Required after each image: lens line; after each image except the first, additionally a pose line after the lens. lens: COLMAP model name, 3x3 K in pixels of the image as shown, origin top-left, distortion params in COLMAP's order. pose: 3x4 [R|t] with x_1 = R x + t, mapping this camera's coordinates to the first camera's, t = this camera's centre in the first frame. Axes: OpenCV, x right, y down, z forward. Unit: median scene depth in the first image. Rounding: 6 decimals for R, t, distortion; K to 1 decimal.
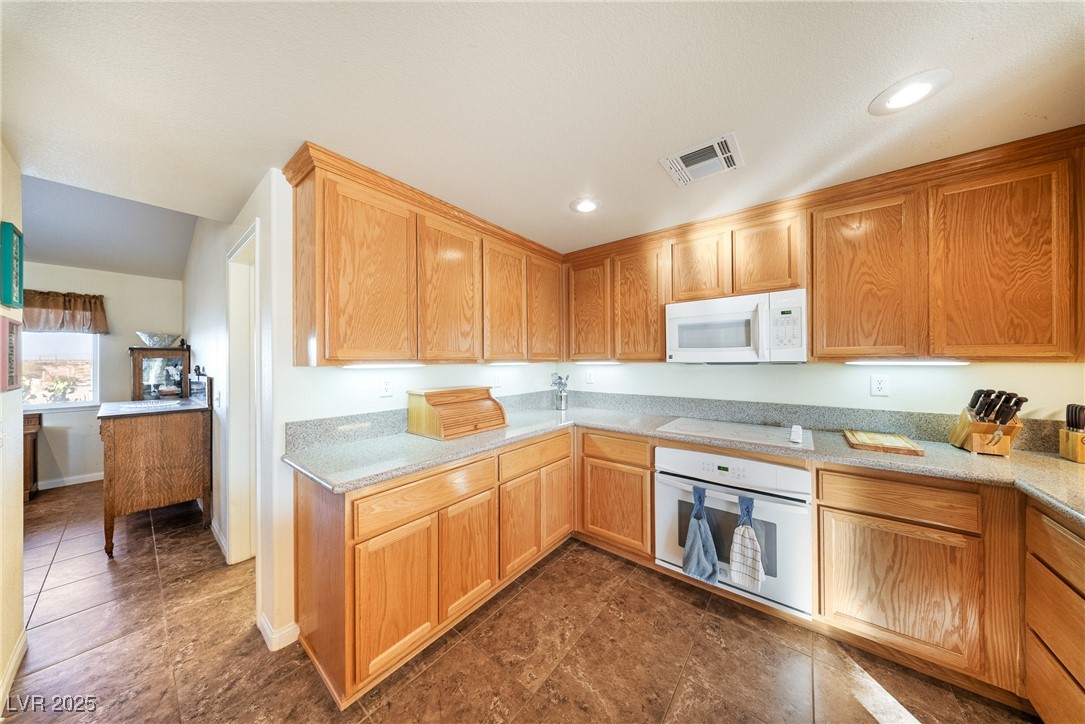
lens RADIAL K [[324.6, 0, 547.5], [0, 324.6, 360.2], [0, 0, 1]] dist [-0.001014, -0.000056]
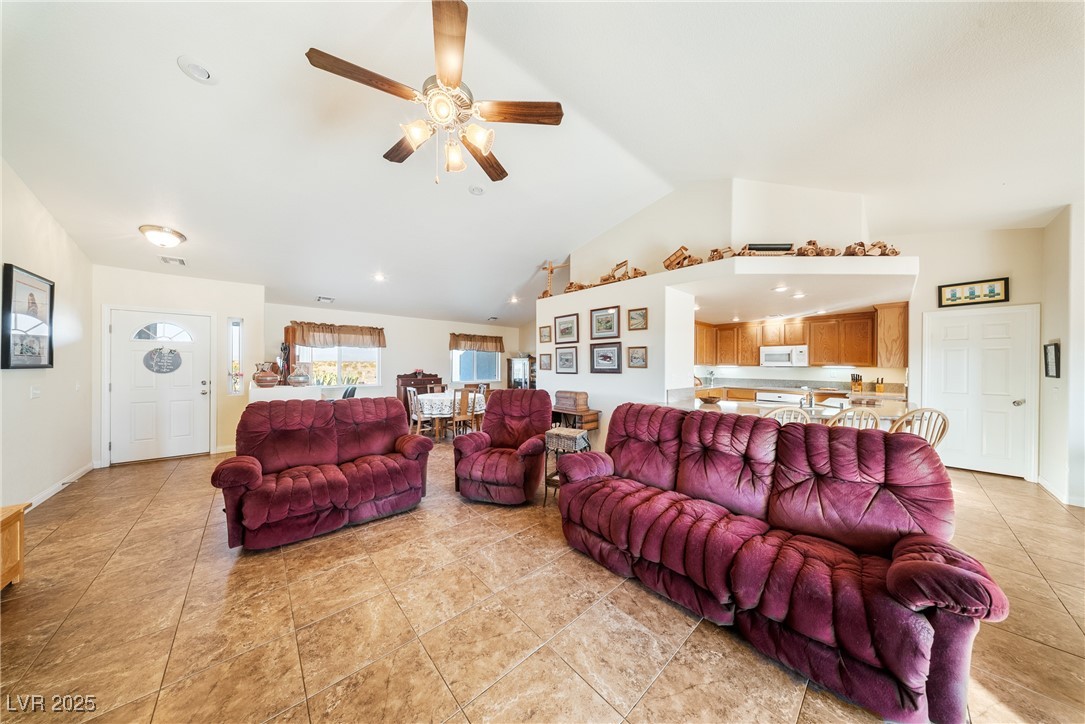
lens RADIAL K [[324.6, 0, 539.5], [0, 324.6, 368.1], [0, 0, 1]] dist [-0.001014, -0.000056]
pose [[0.983046, 0.000040, -0.183360, -1.311156], [0.002263, 0.999921, 0.012351, -0.024783], [0.183346, -0.012557, 0.982968, -2.797763]]
